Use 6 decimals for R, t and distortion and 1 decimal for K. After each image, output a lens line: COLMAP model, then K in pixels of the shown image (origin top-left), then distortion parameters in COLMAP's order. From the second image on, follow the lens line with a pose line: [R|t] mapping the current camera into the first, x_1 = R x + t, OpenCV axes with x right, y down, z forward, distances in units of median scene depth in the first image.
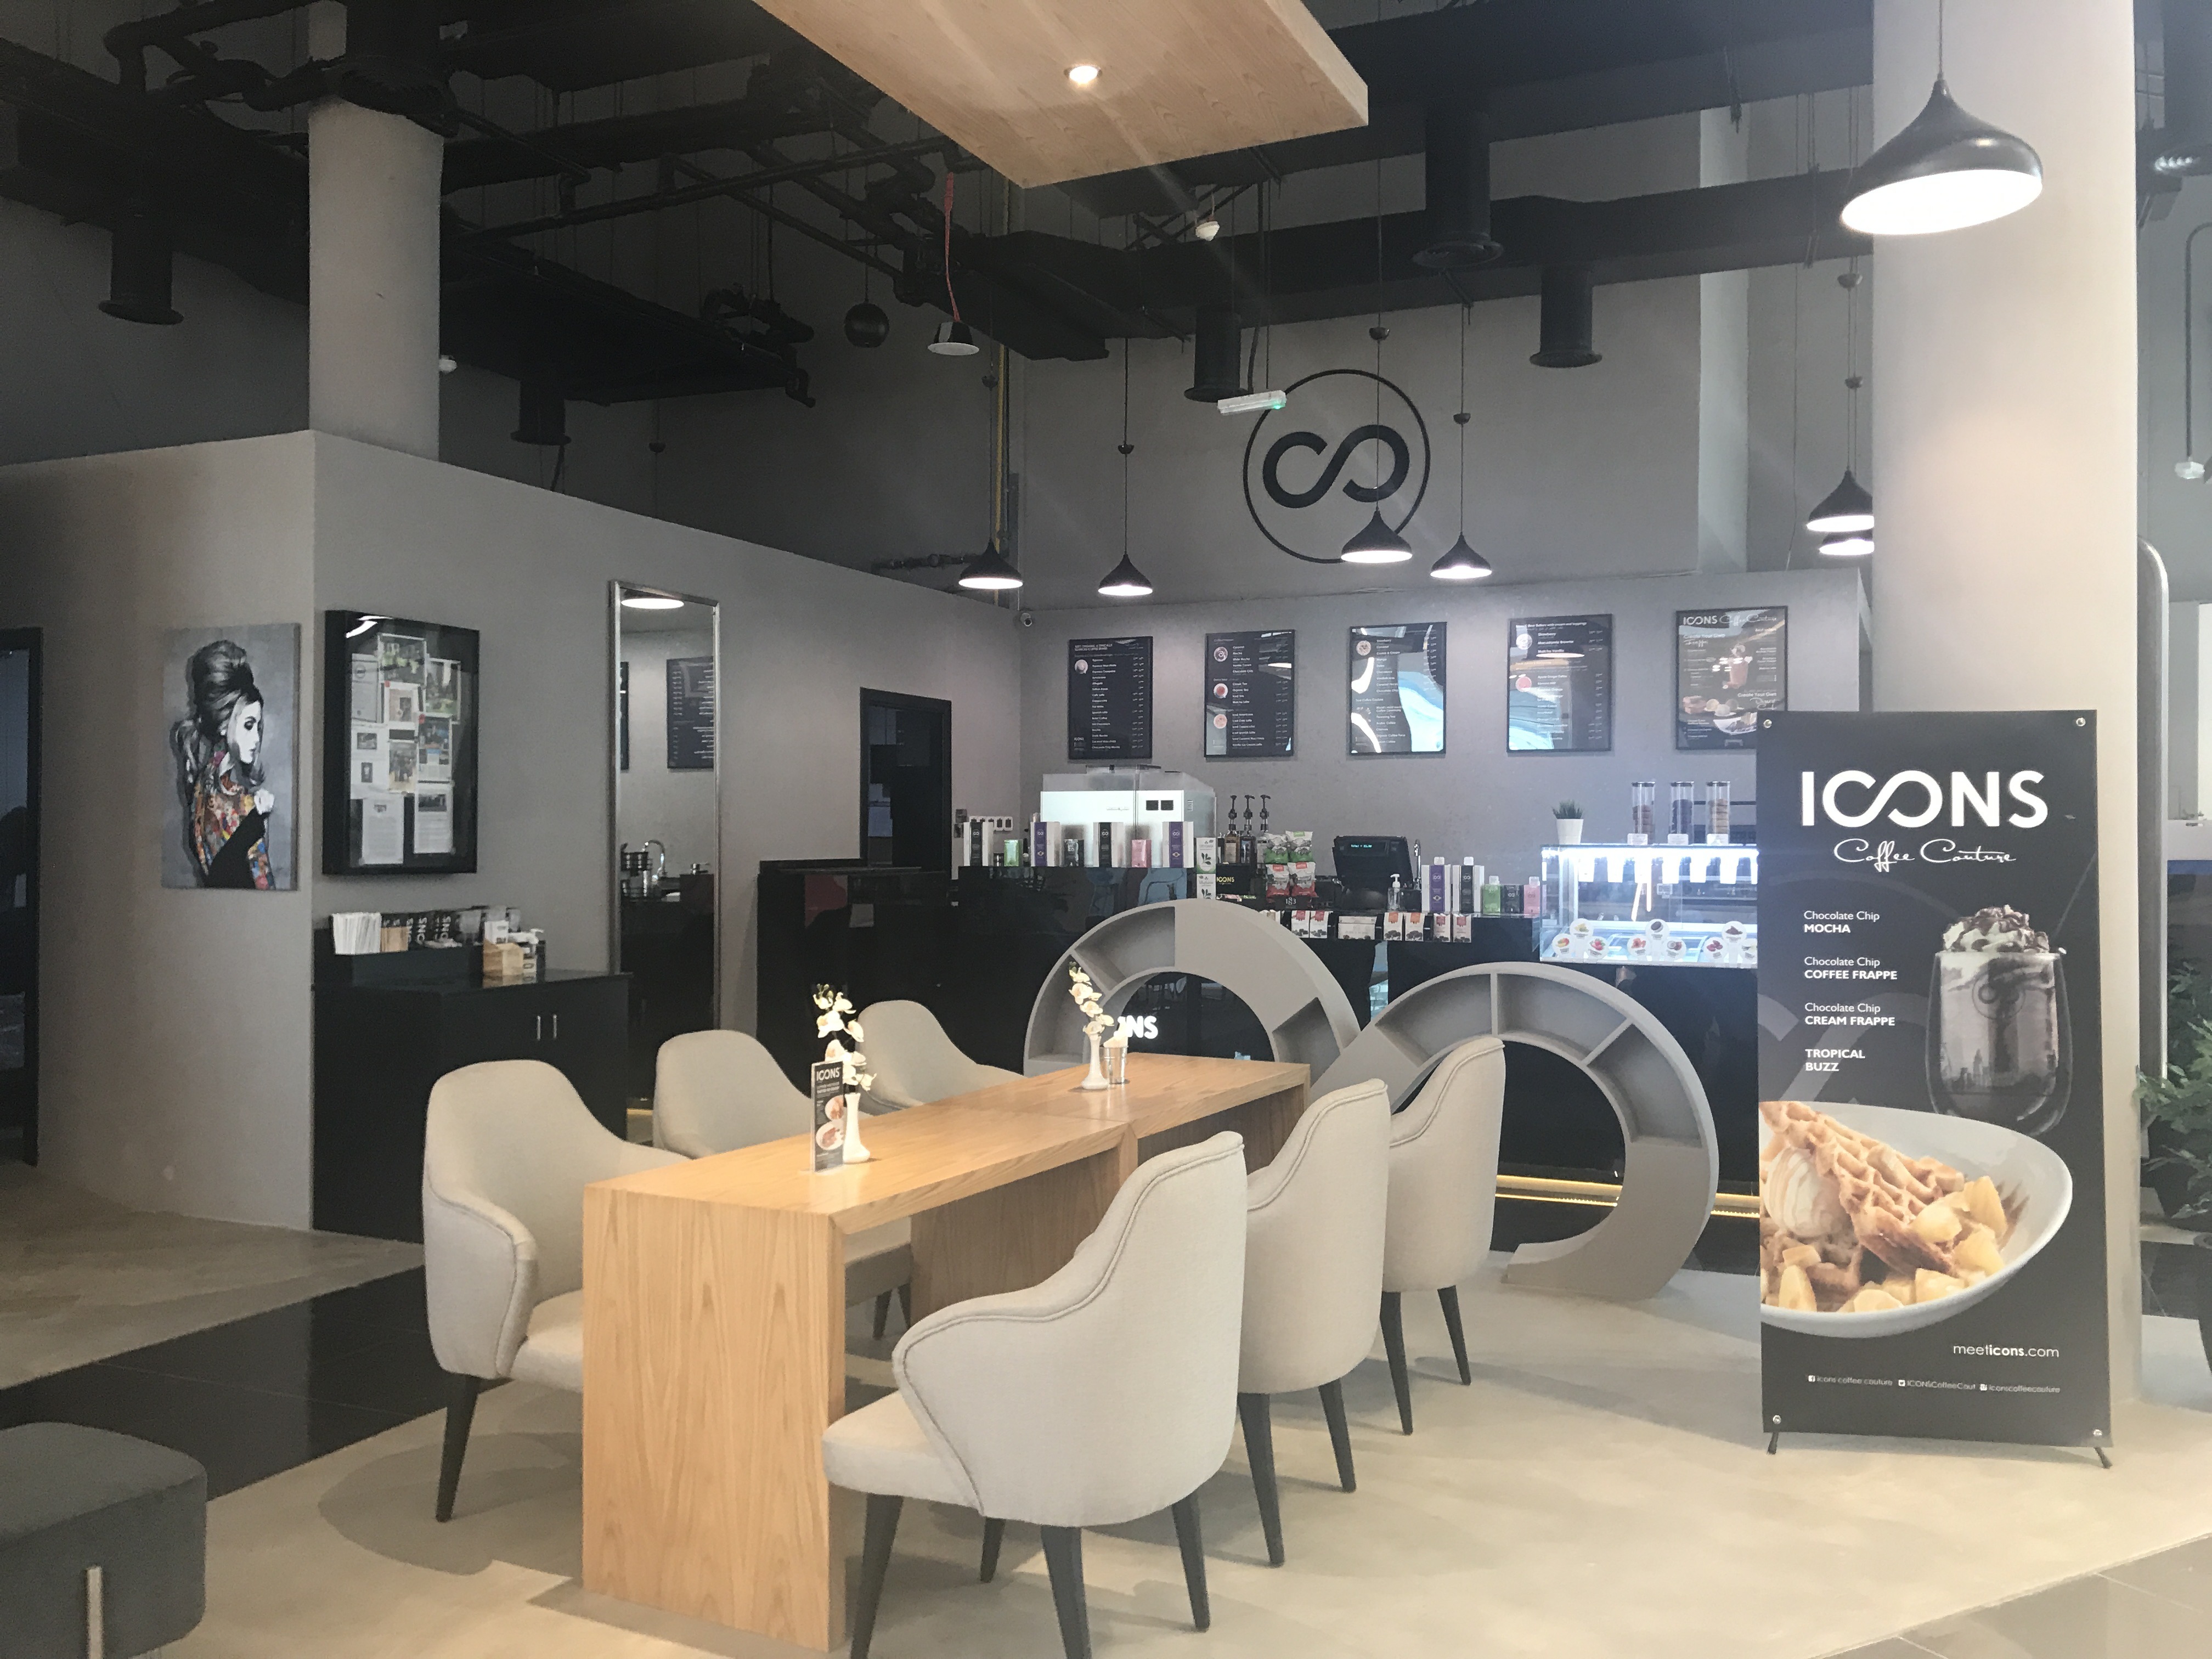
lens RADIAL K [[1806.0, 0, 1099.3], [0, 1806.0, 830.1], [0, 0, 1]] dist [0.053005, -0.058556]
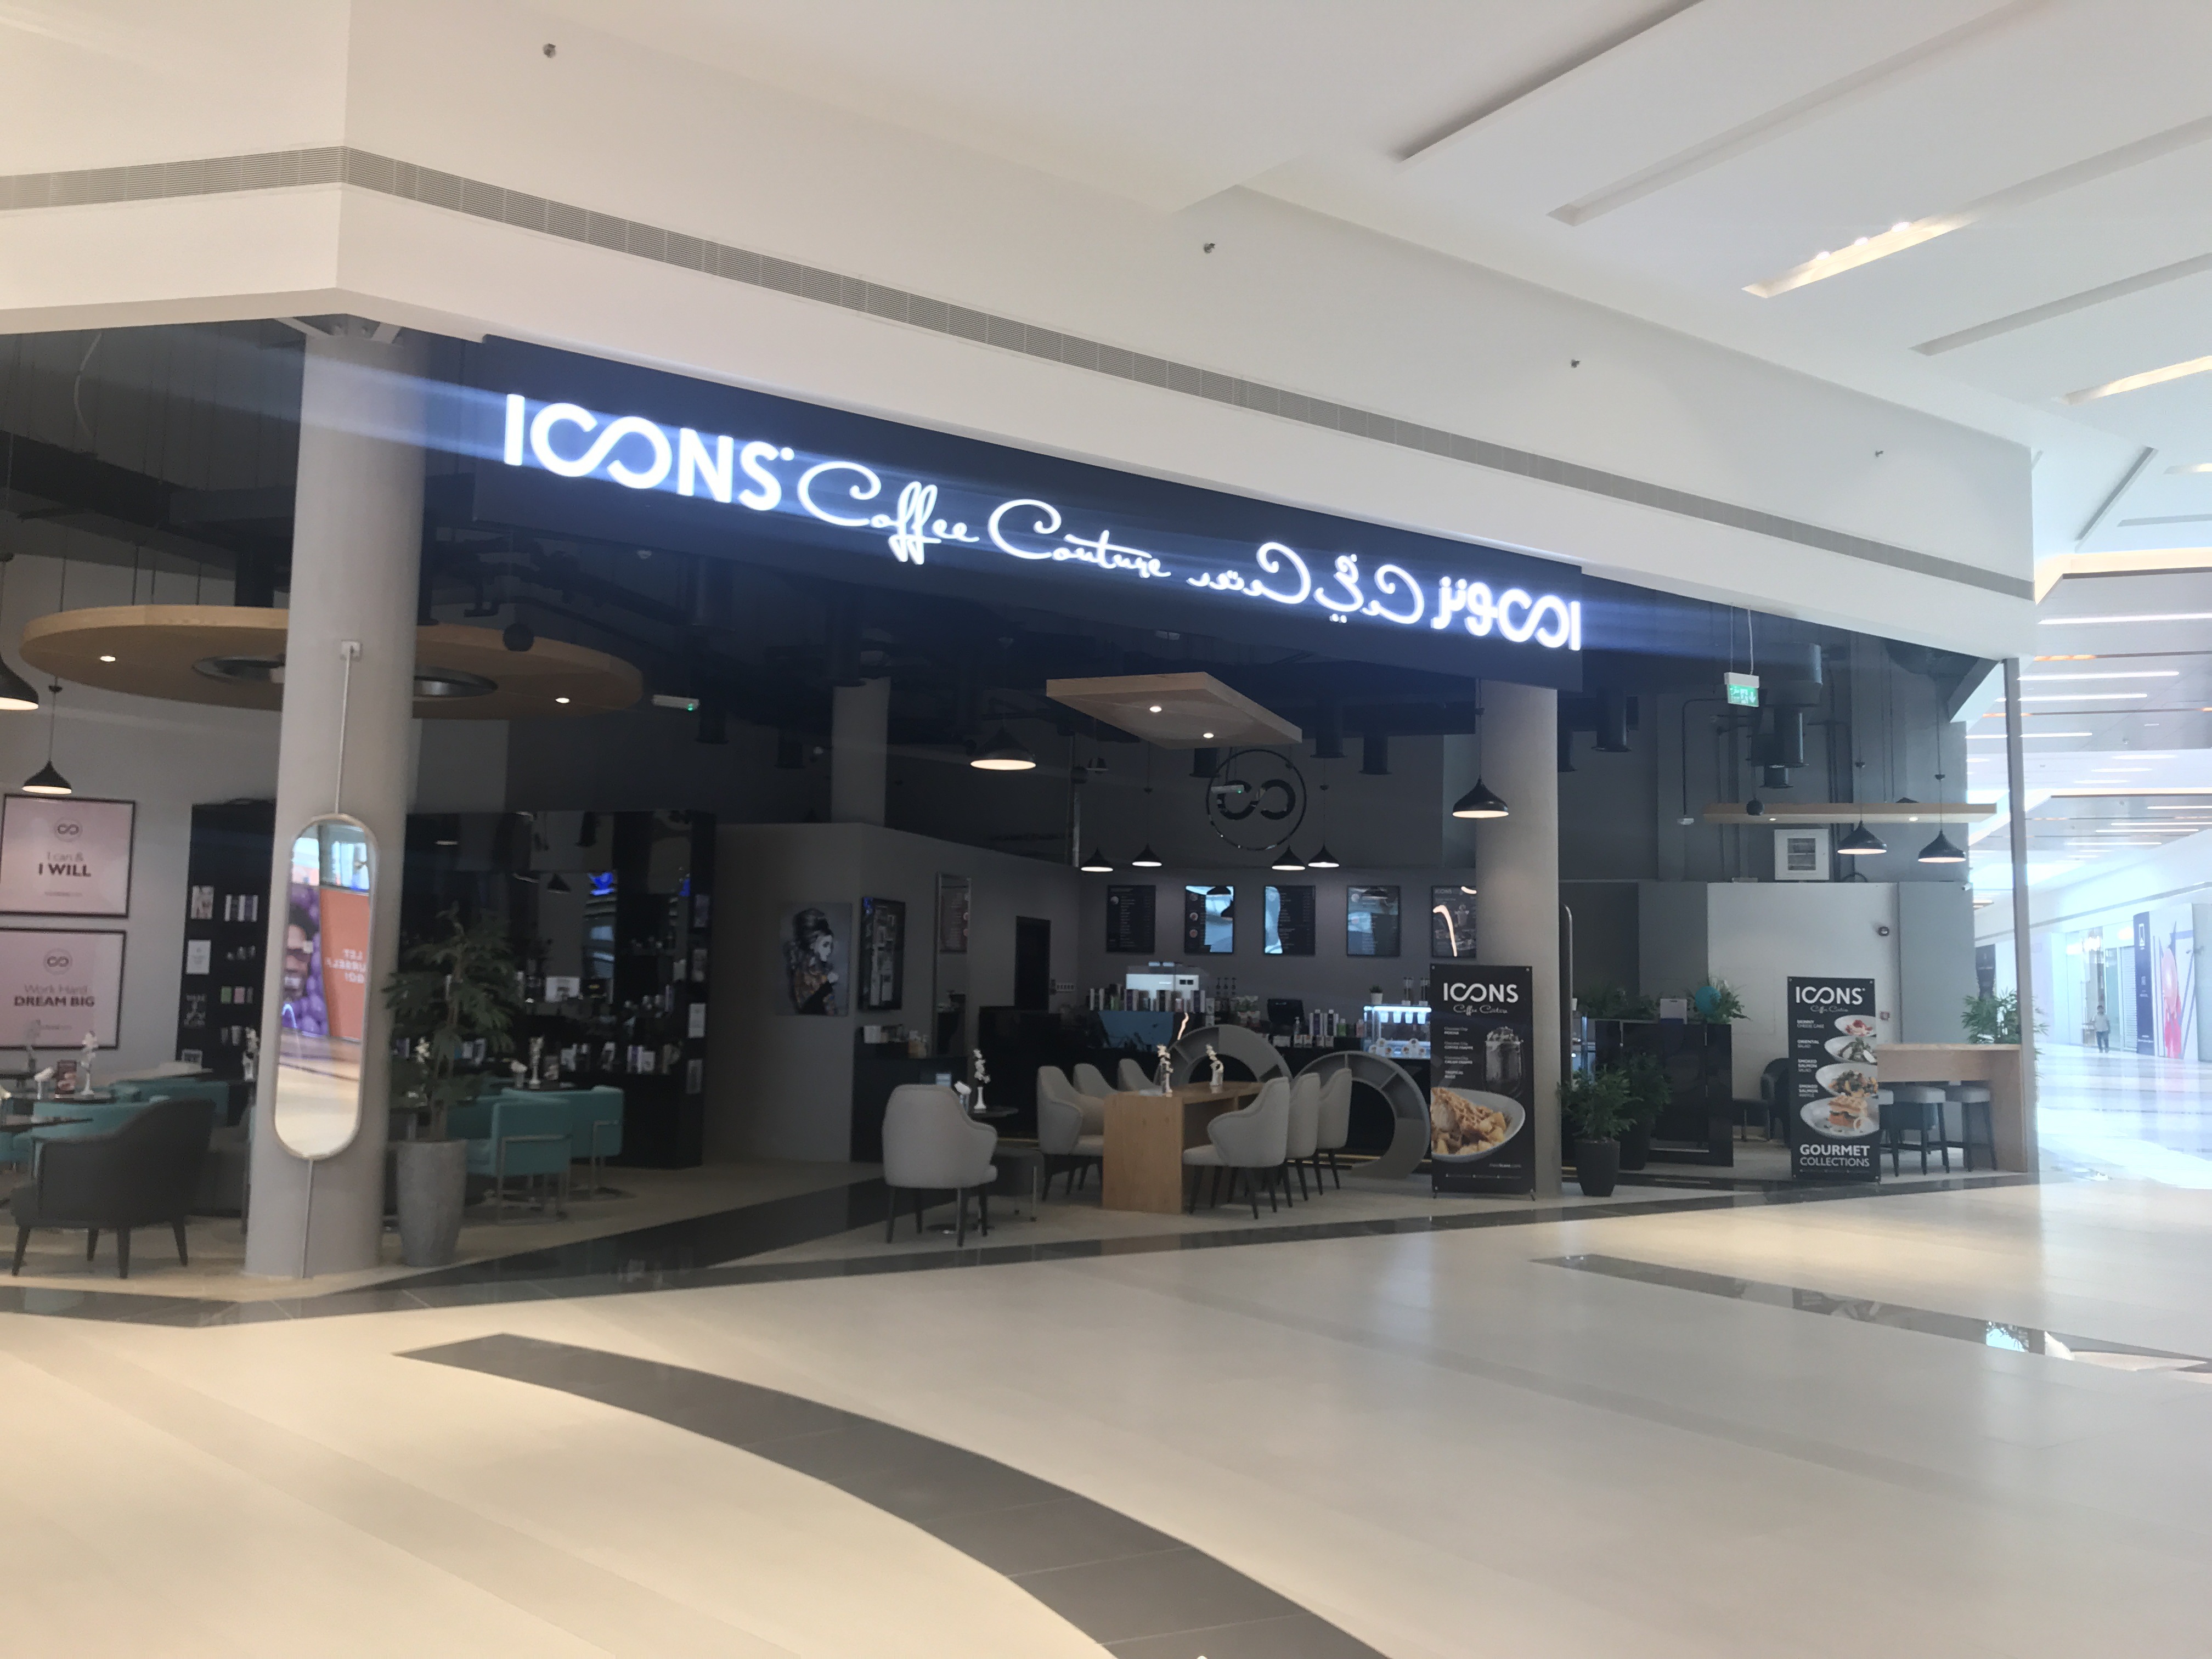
lens RADIAL K [[1806.0, 0, 1095.5], [0, 1806.0, 822.8], [0, 0, 1]] dist [0.053005, -0.058556]
pose [[0.995656, 0.024100, 0.089936, -0.328298], [-0.016179, 0.996009, -0.087777, -0.015391], [-0.091692, 0.085941, 0.992072, -1.350410]]
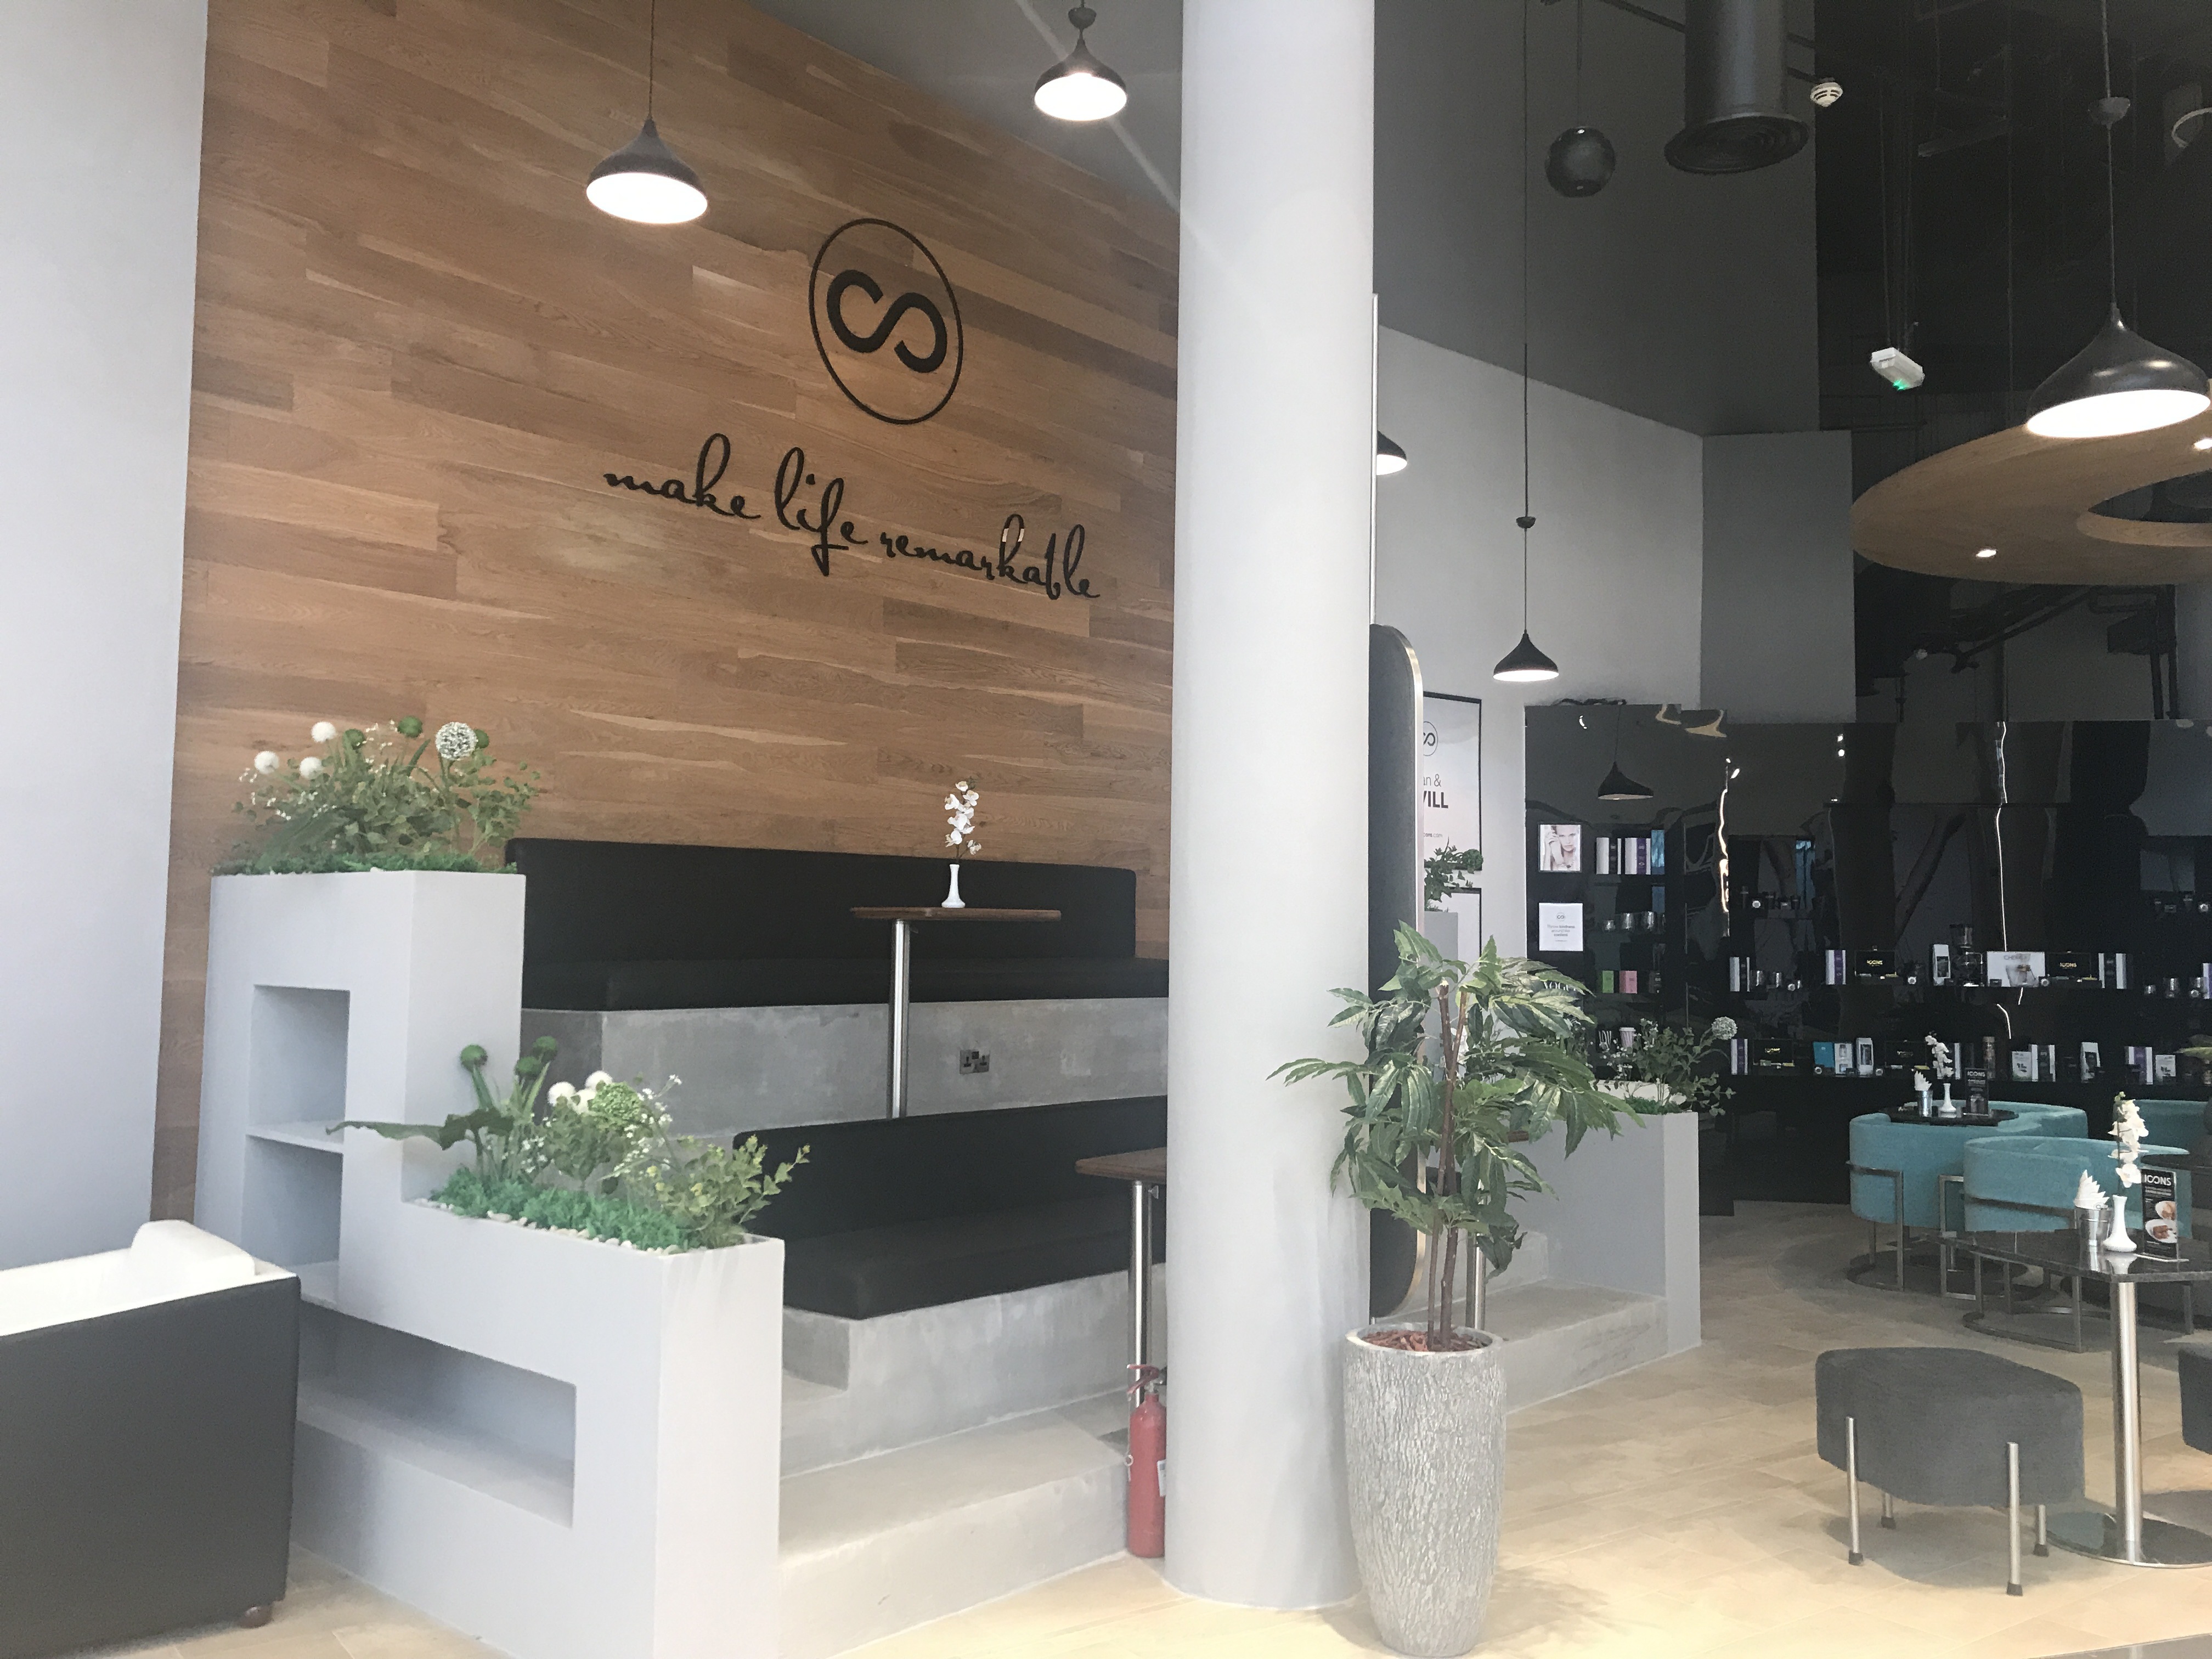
lens RADIAL K [[1806.0, 0, 1106.8], [0, 1806.0, 822.4], [0, 0, 1]] dist [0.053005, -0.058556]
pose [[0.966913, 0.024932, 0.253883, -1.973590], [-0.008017, 0.997691, -0.067441, -0.011448], [-0.254978, 0.063174, 0.964881, -0.410421]]
